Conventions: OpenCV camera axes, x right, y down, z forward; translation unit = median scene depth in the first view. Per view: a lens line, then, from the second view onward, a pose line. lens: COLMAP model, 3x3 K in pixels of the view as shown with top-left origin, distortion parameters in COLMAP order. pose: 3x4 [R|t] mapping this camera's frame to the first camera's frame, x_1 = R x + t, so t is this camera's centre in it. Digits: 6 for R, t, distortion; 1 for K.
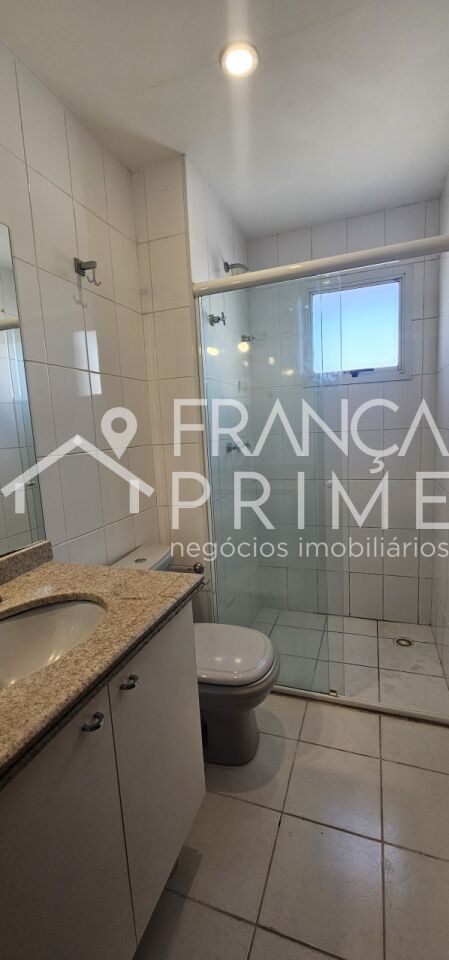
lens RADIAL K [[393.4, 0, 226.6], [0, 393.4, 482.1], [0, 0, 1]] dist [0.006707, 0.000877]
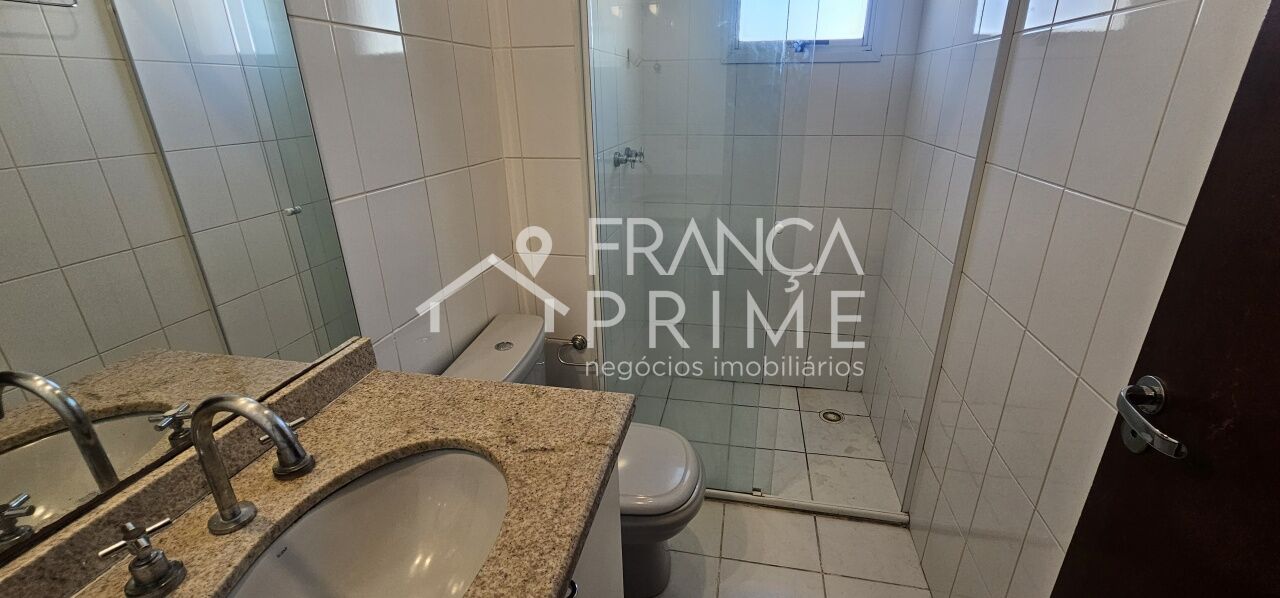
lens RADIAL K [[524.6, 0, 640.2], [0, 524.6, 295.9], [0, 0, 1]] dist [0.006707, 0.000877]
pose [[0.987710, -0.018625, 0.155181, -0.127438], [-0.016926, 0.974289, 0.224665, -0.084980], [-0.155376, -0.224531, 0.962000, 0.133315]]
